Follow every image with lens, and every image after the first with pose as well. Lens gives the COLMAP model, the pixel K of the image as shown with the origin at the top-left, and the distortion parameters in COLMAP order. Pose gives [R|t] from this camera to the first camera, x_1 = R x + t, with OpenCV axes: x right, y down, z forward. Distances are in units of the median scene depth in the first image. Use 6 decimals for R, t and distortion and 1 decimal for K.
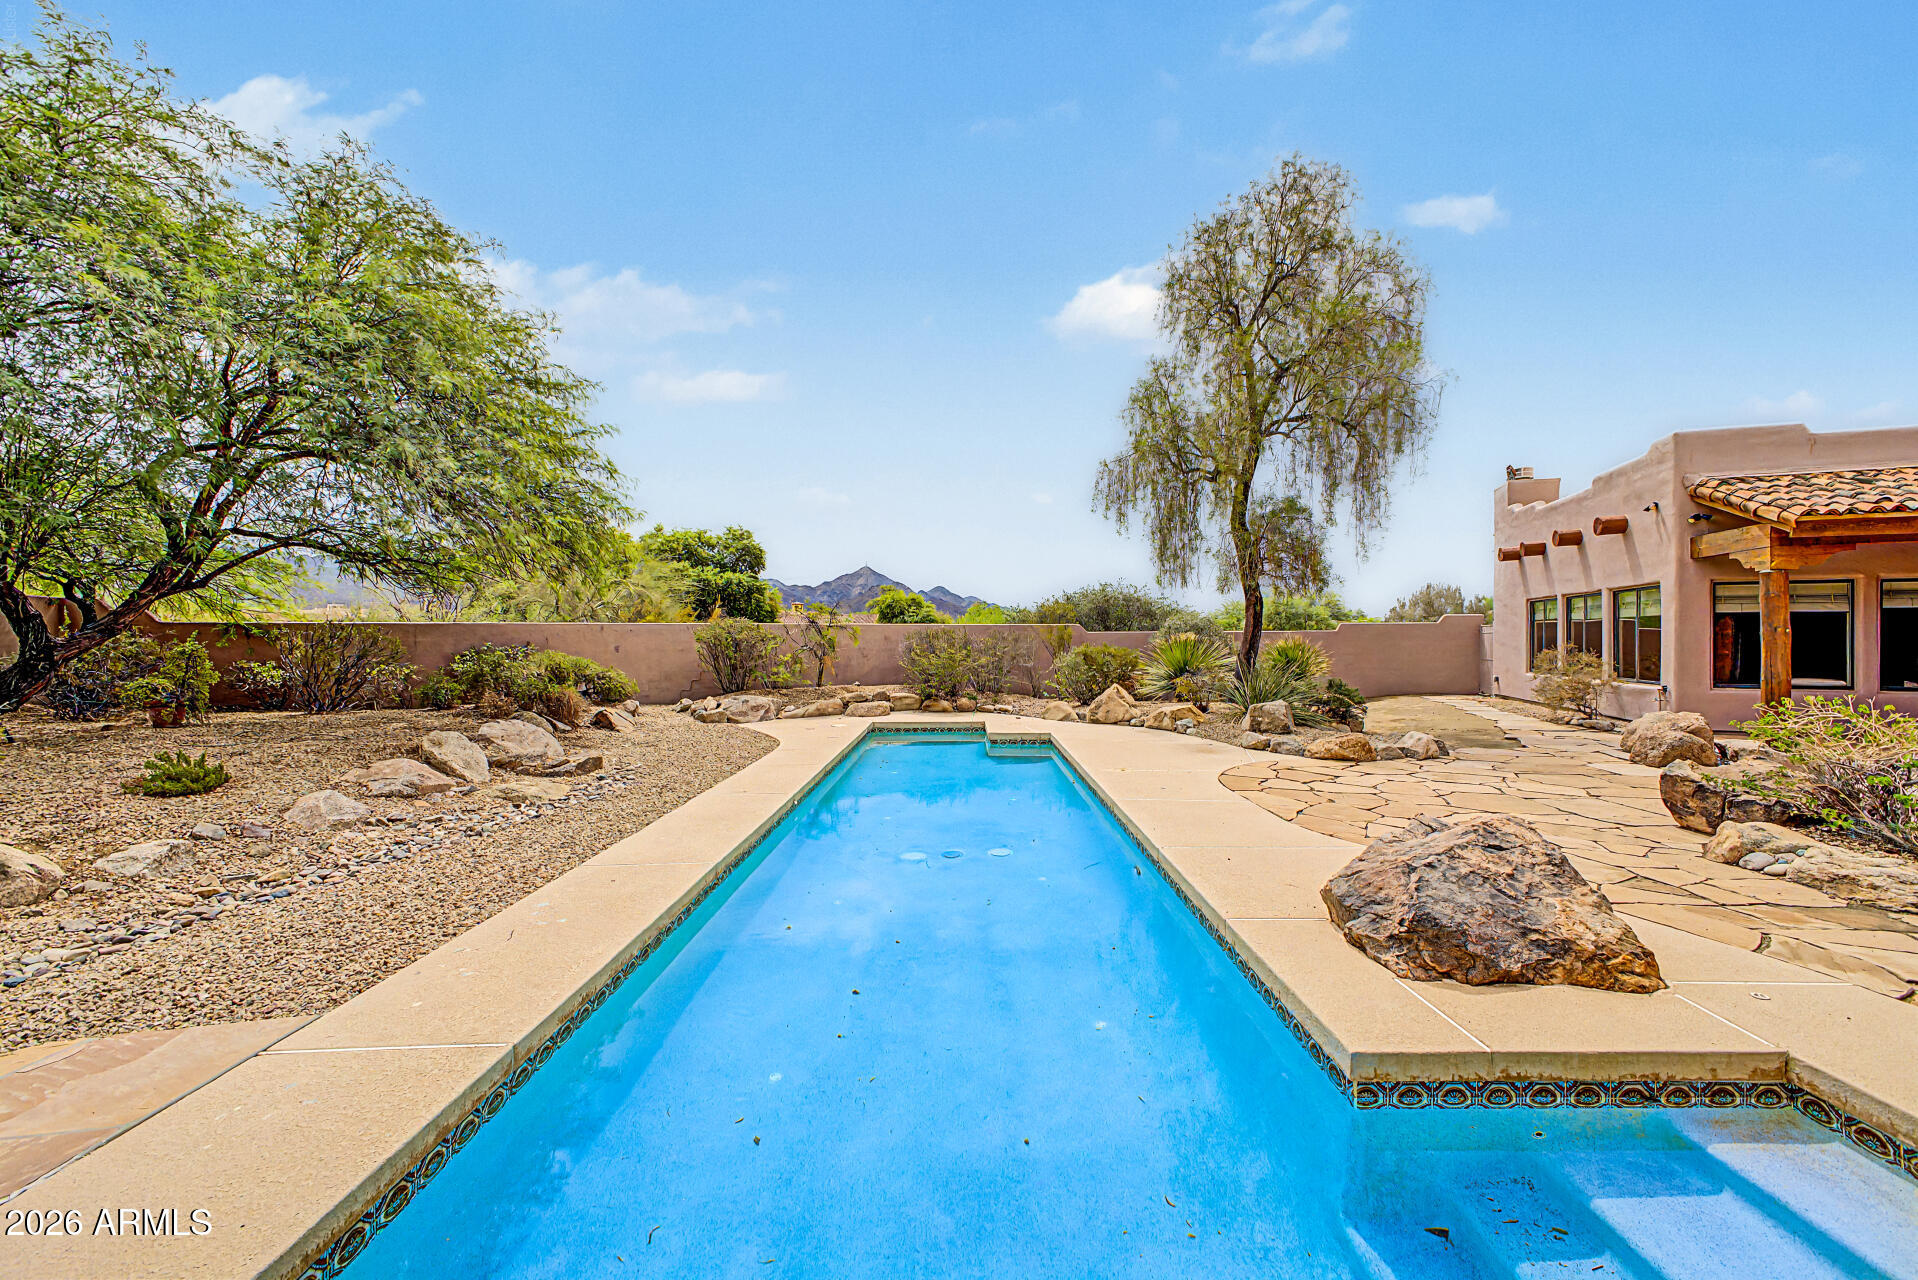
lens RADIAL K [[757.2, 0, 962.9], [0, 757.2, 644.4], [0, 0, 1]] dist [0.012144, -0.003048]
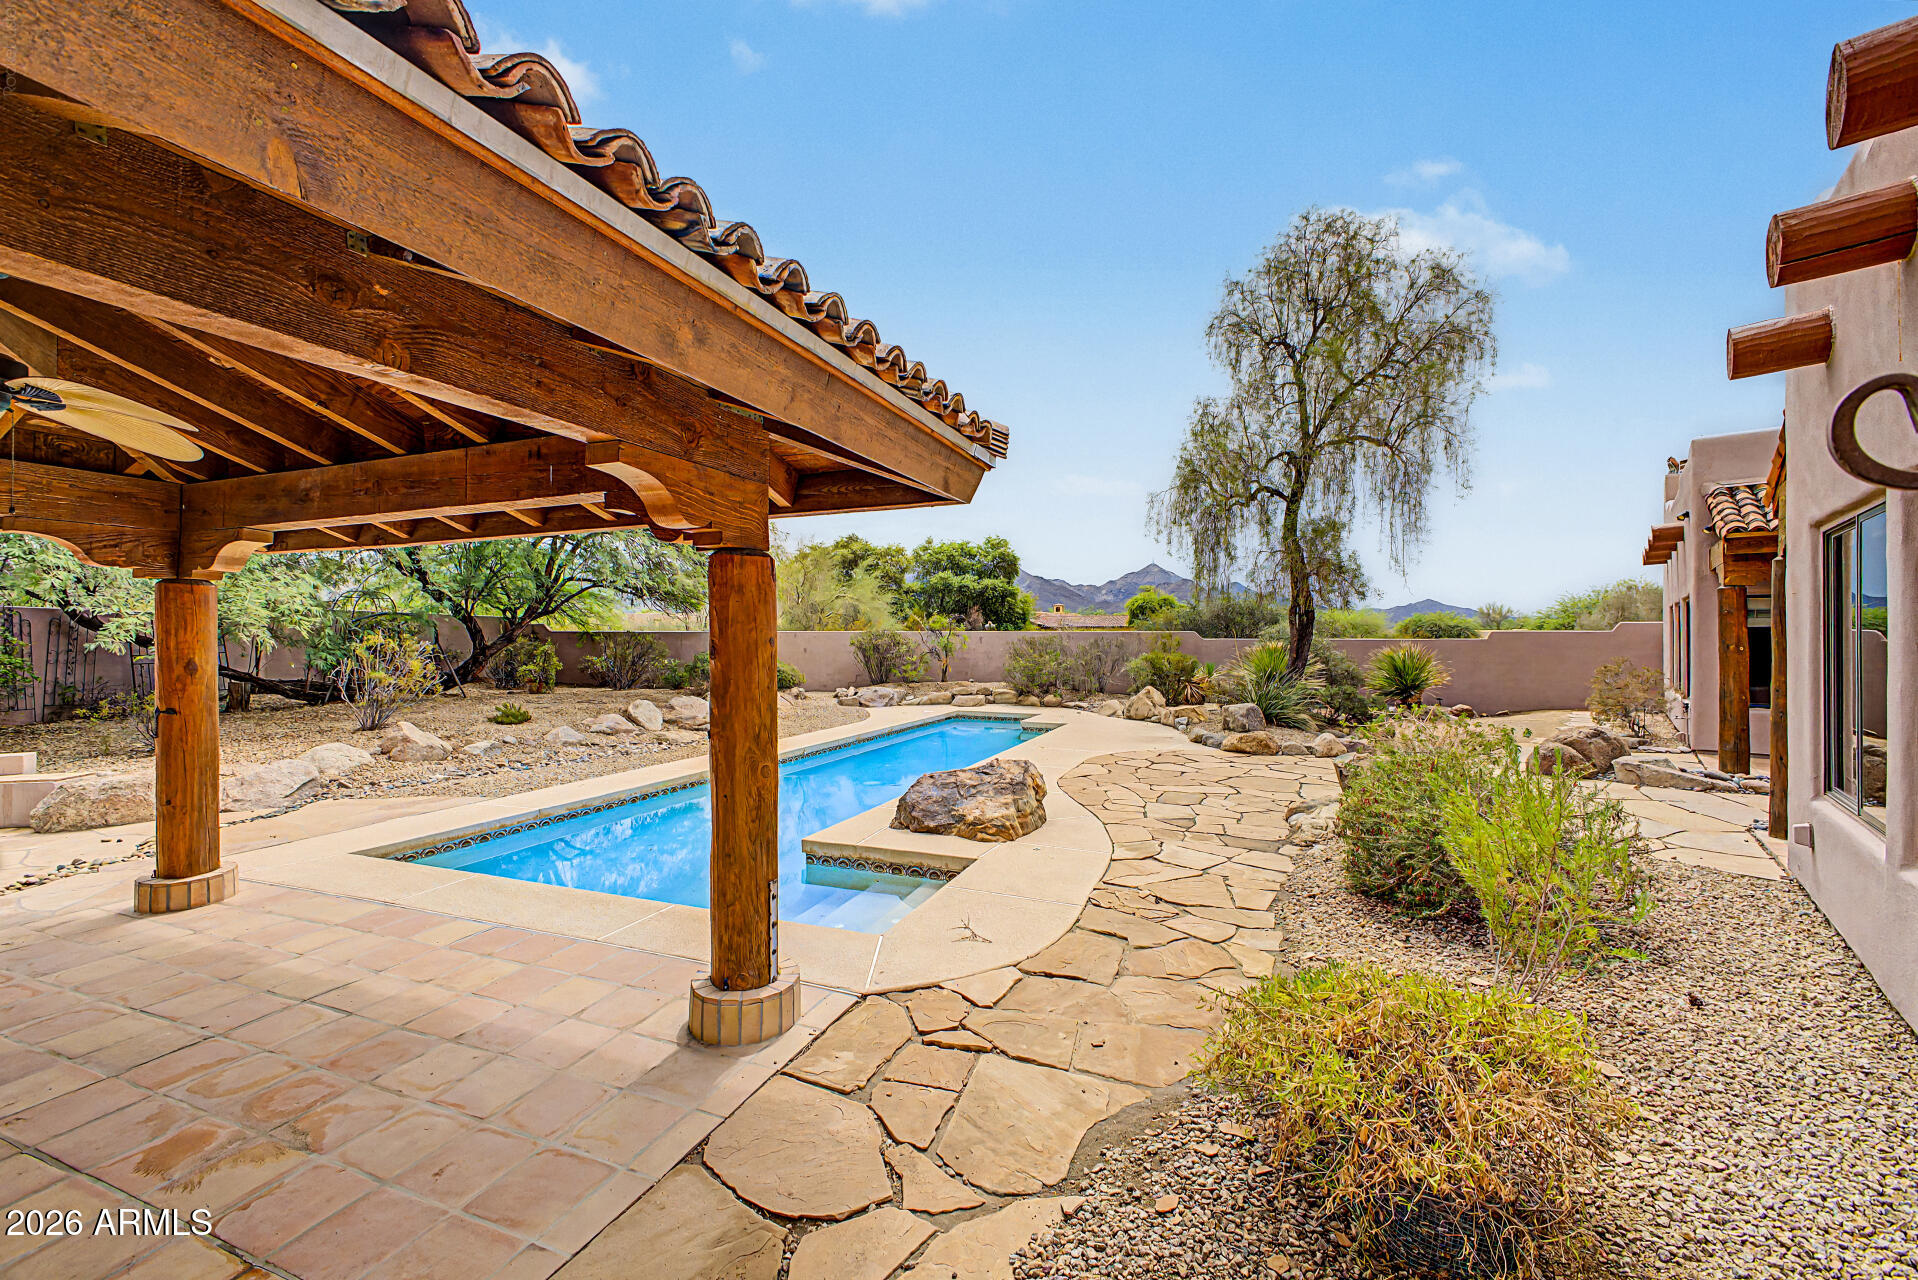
lens RADIAL K [[757.2, 0, 964.6], [0, 757.2, 636.9], [0, 0, 1]] dist [0.012144, -0.003048]
pose [[0.932352, 0.004991, -0.361518, 0.371873], [-0.008521, 0.999930, -0.008169, -0.011719], [0.361452, 0.010696, 0.932329, -0.197330]]
